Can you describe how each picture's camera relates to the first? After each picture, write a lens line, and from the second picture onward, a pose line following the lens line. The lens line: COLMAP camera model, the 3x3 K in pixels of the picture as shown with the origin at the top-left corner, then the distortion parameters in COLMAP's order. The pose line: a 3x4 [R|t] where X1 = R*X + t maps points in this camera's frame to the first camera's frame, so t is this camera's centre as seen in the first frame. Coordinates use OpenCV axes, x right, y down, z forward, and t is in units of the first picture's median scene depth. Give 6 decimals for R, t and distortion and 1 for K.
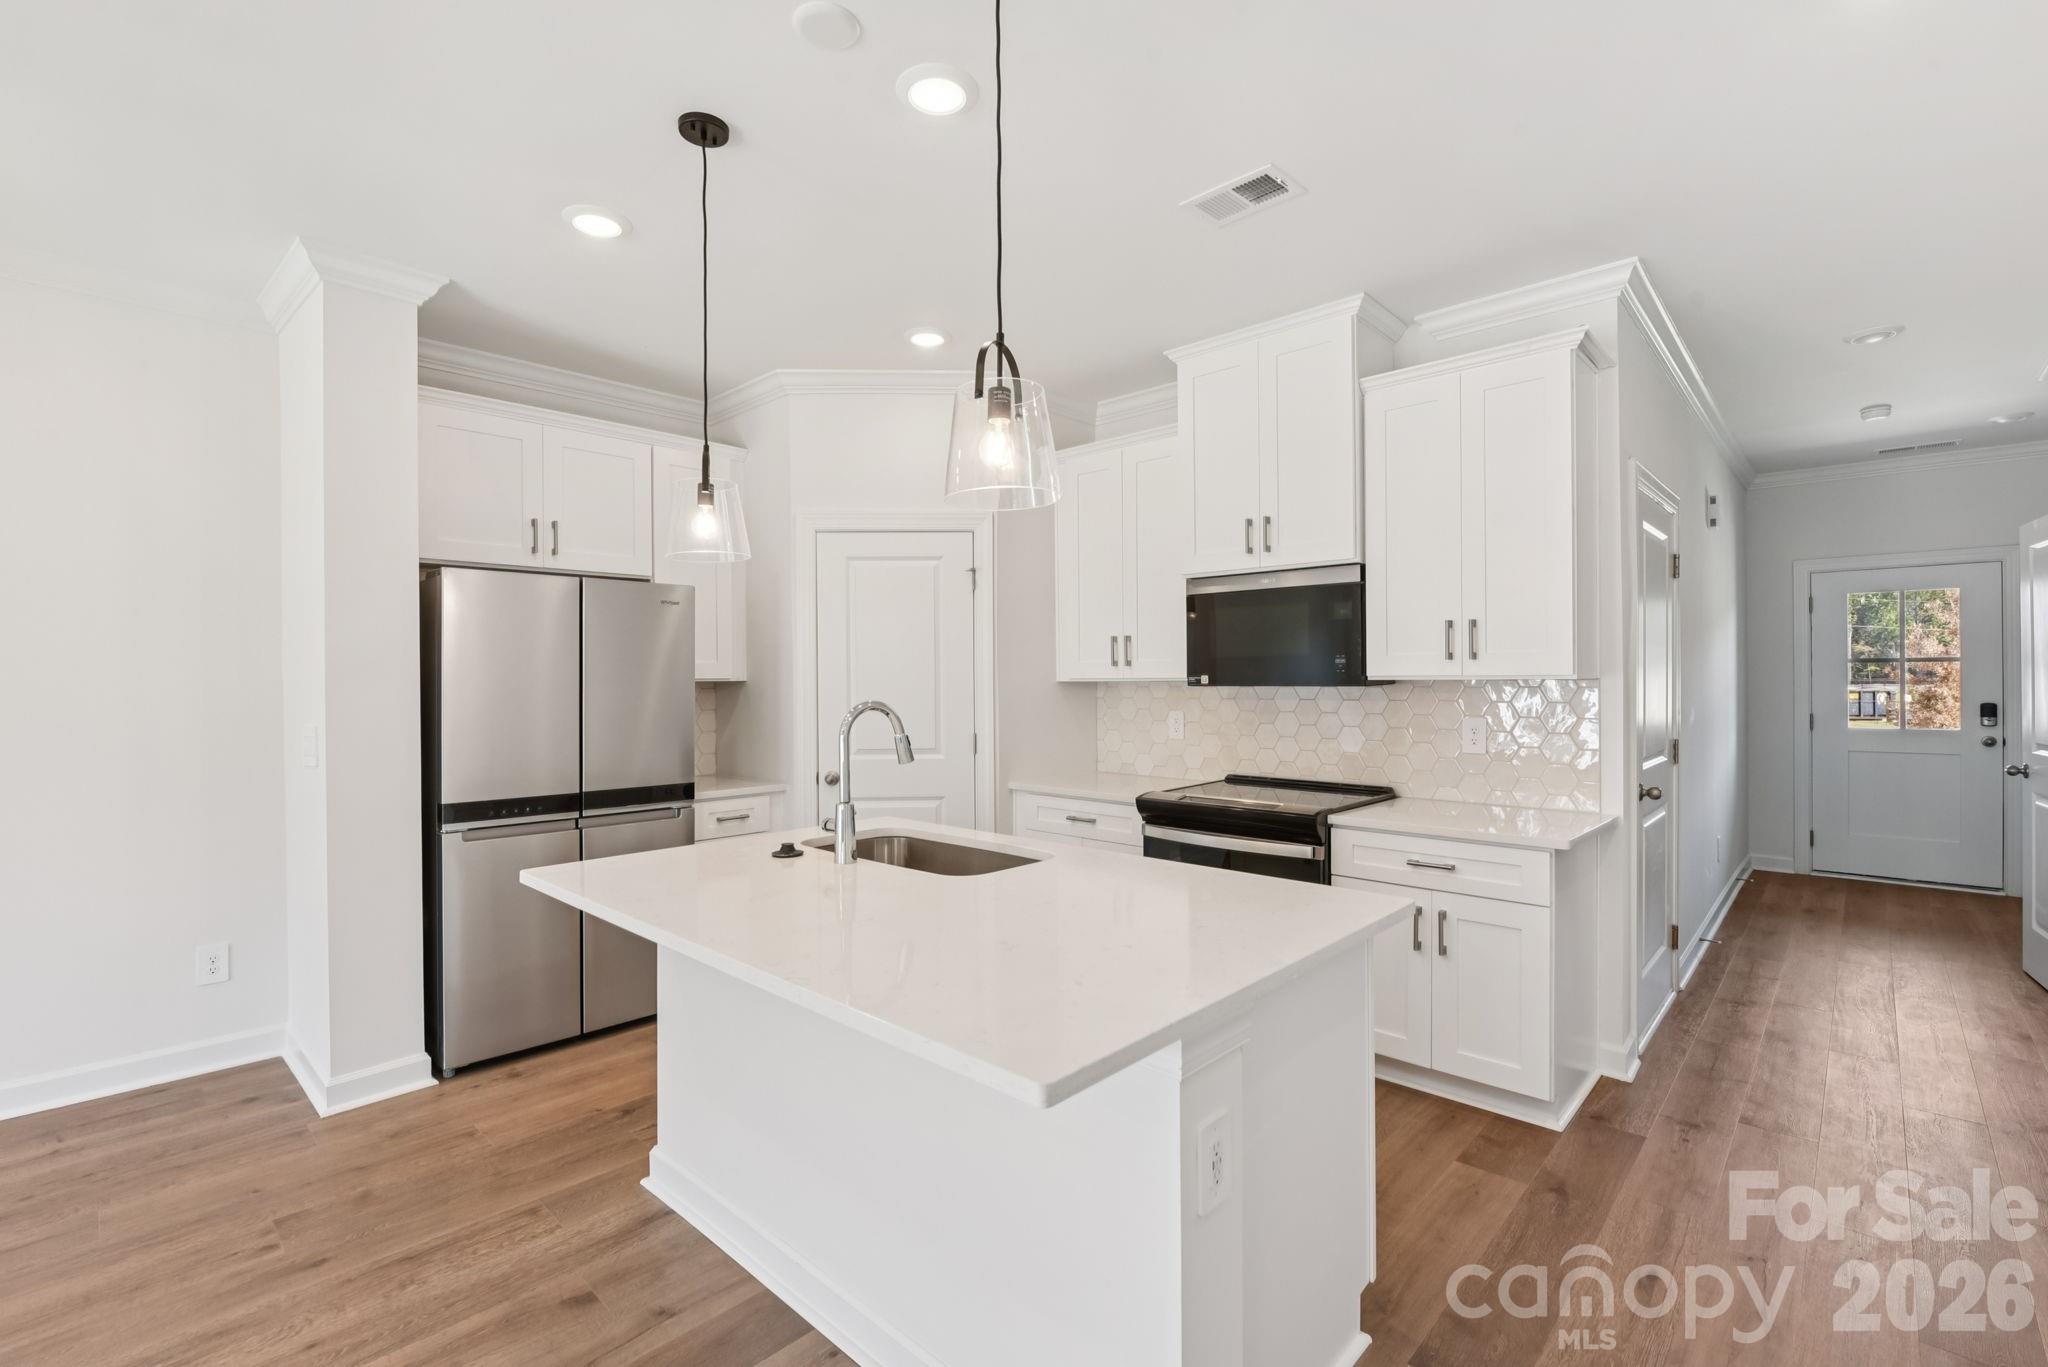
lens RADIAL K [[875.4, 0, 1044.2], [0, 875.4, 678.3], [0, 0, 1]] dist [0.000023, -0.011588]
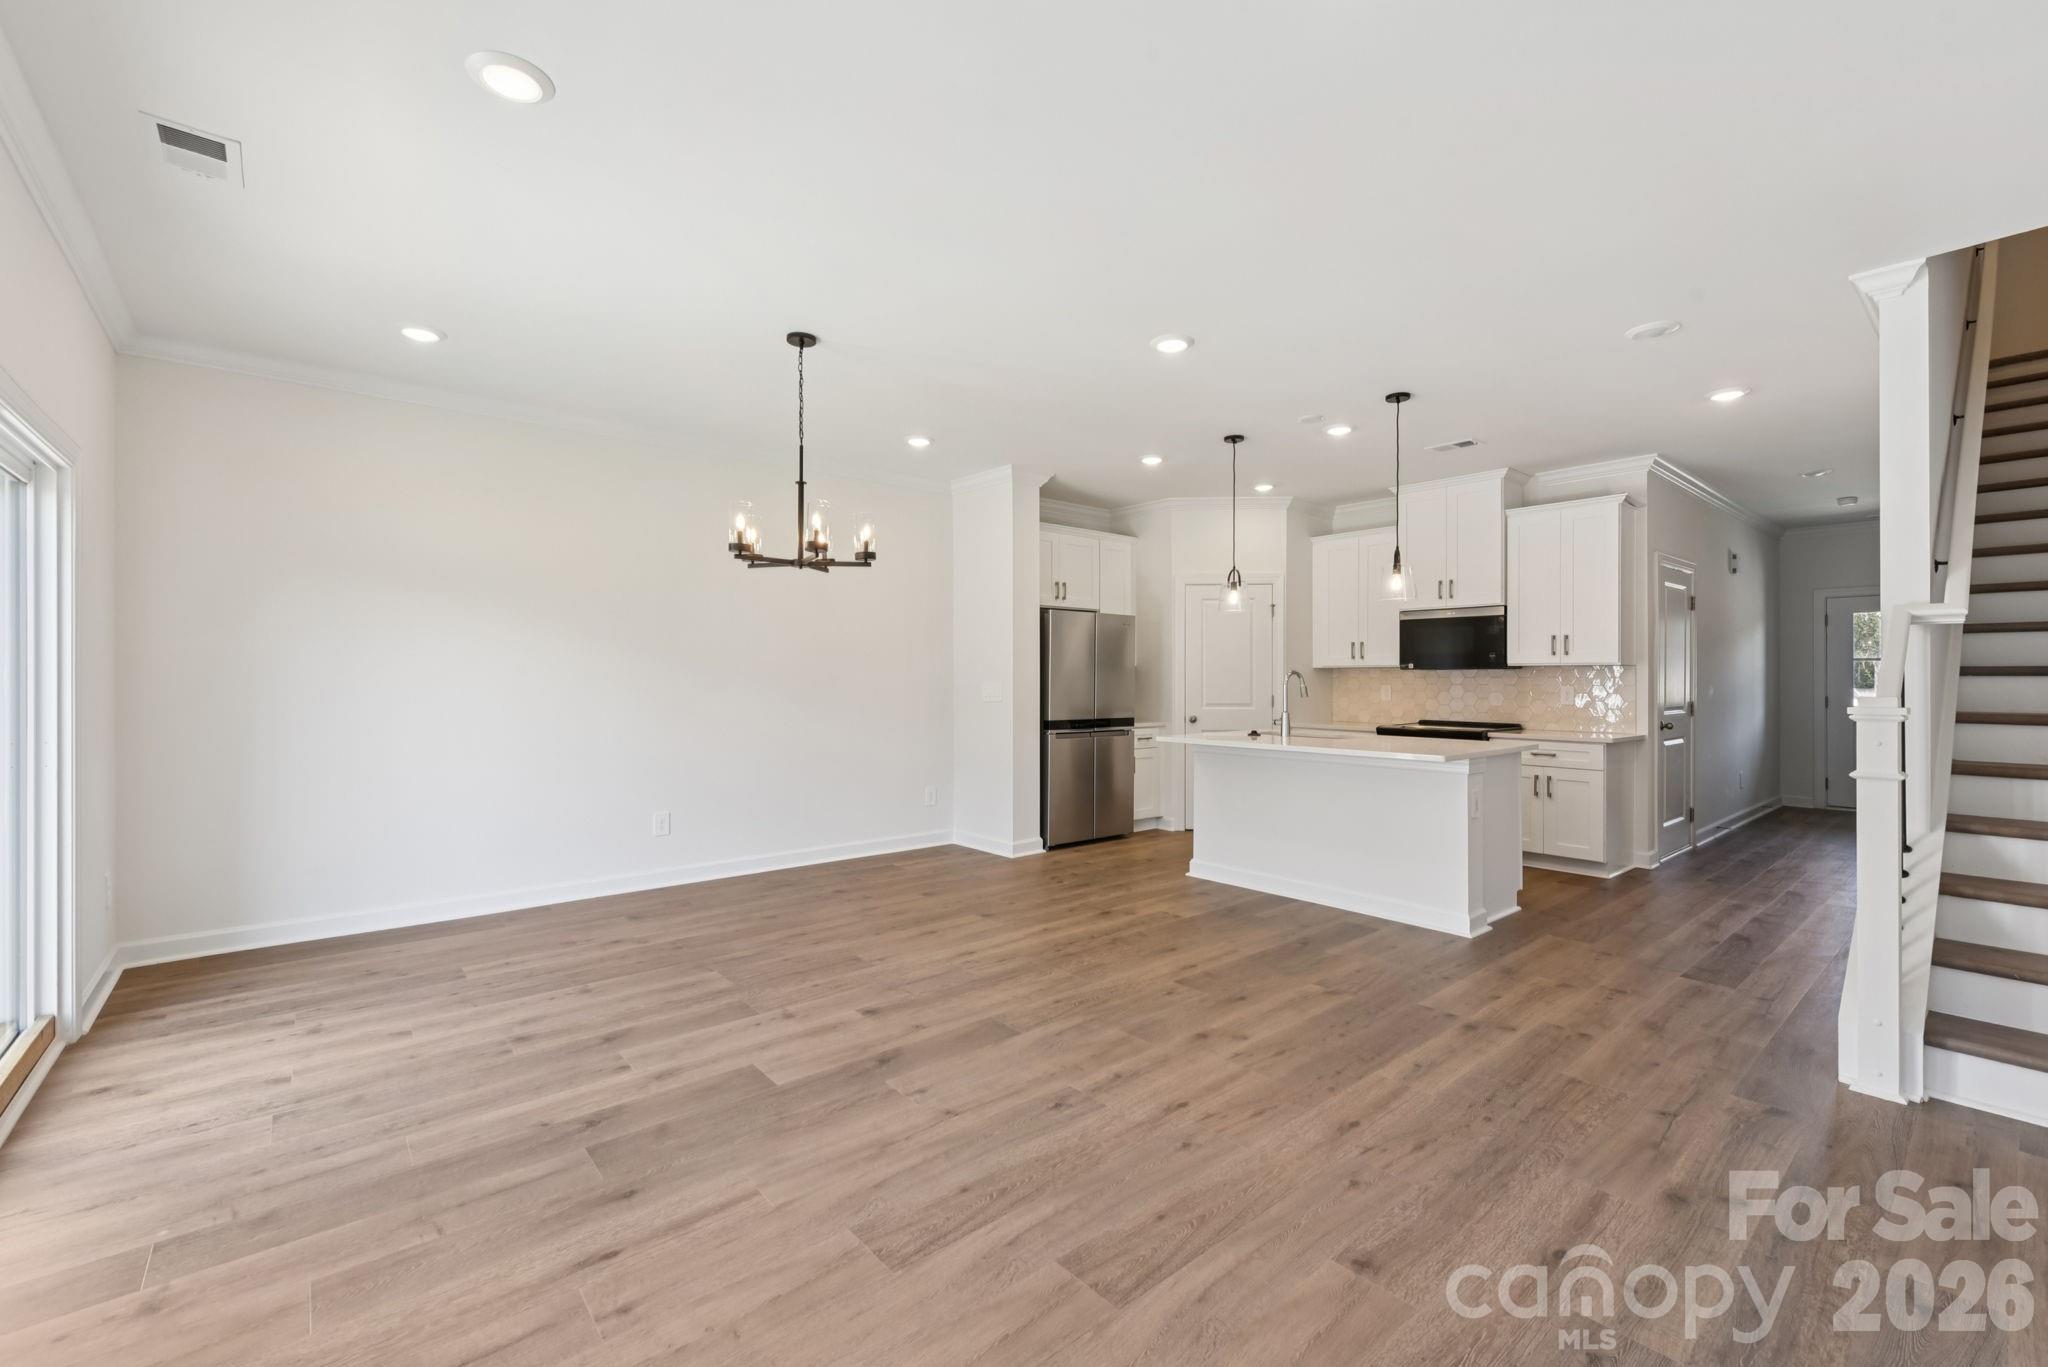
lens RADIAL K [[847.3, 0, 1025.3], [0, 847.3, 676.0], [0, 0, 1]] dist [-0.001171, -0.000562]
pose [[0.992477, 0.009065, -0.122097, -0.465381], [-0.009303, 0.999956, -0.001375, 0.037256], [0.122079, 0.002500, 0.992517, -0.997415]]
